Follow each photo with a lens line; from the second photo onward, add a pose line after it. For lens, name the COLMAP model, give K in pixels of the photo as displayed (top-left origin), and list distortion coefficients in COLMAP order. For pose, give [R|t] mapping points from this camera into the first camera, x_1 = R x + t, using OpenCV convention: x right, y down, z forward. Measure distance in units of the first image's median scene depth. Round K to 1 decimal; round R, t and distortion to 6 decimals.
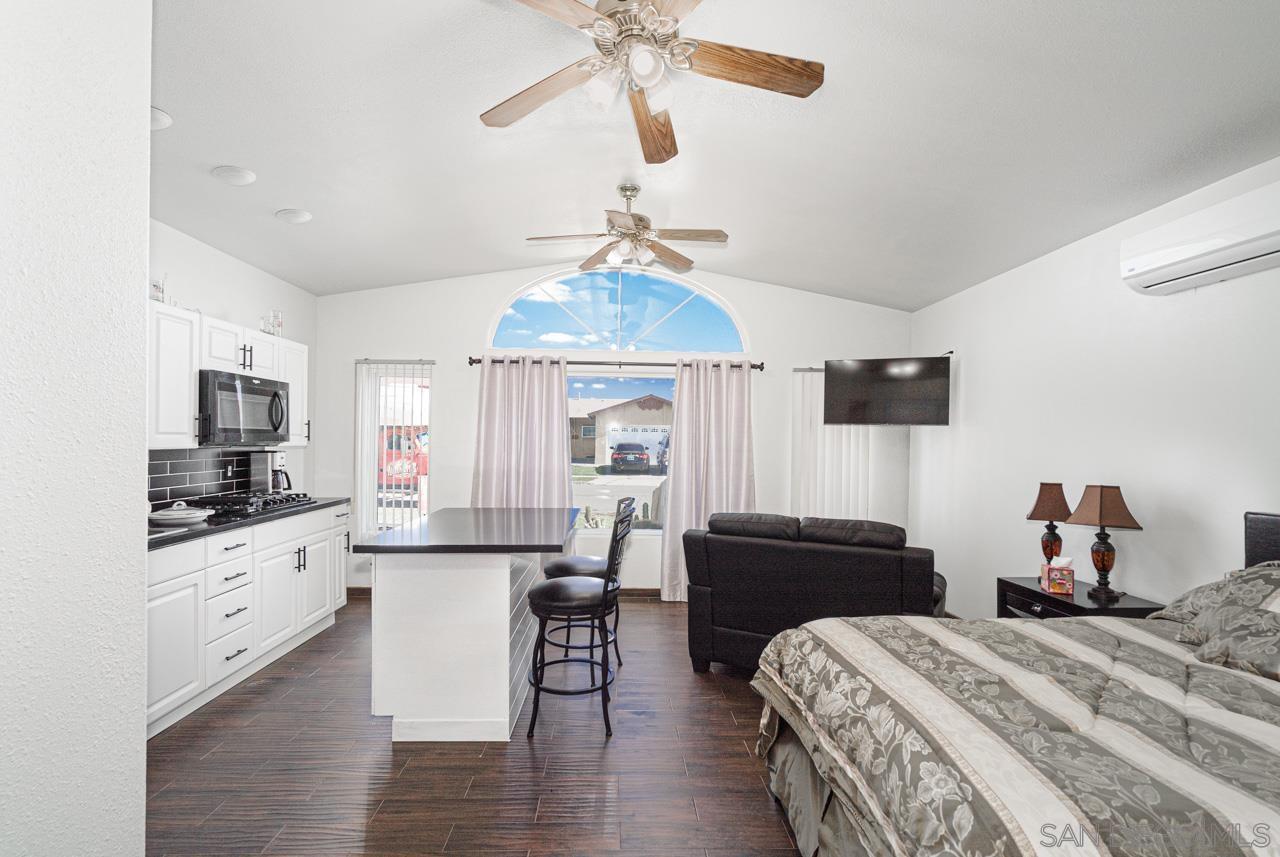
lens RADIAL K [[584.2, 0, 631.4], [0, 584.2, 439.1], [0, 0, 1]] dist [-0.004114, 0.001480]
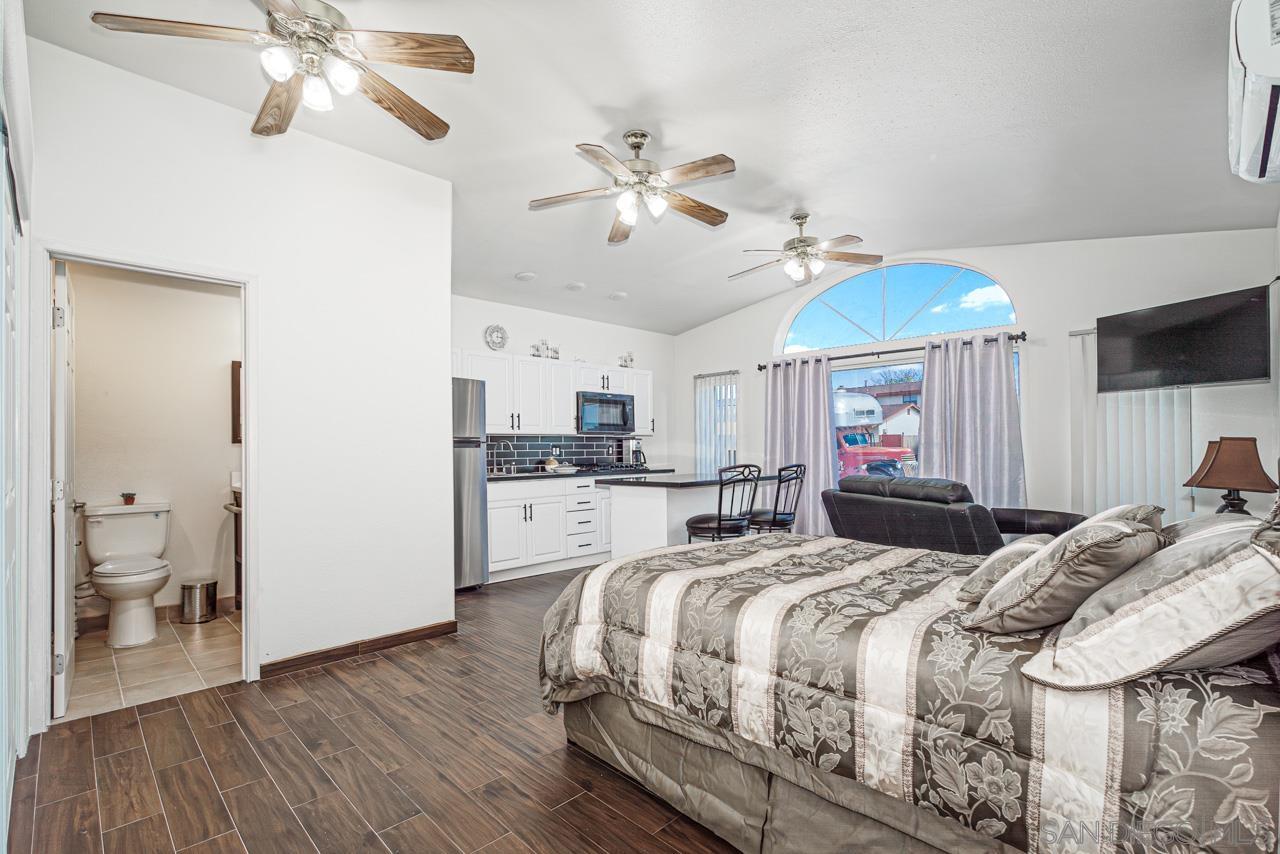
lens RADIAL K [[584.2, 0, 631.4], [0, 584.2, 437.6], [0, 0, 1]] dist [-0.004114, 0.001480]
pose [[0.675823, -0.030148, -0.736447, 0.695609], [0.016386, 0.999531, -0.025881, 0.072060], [0.736882, 0.005424, 0.676000, -0.117560]]
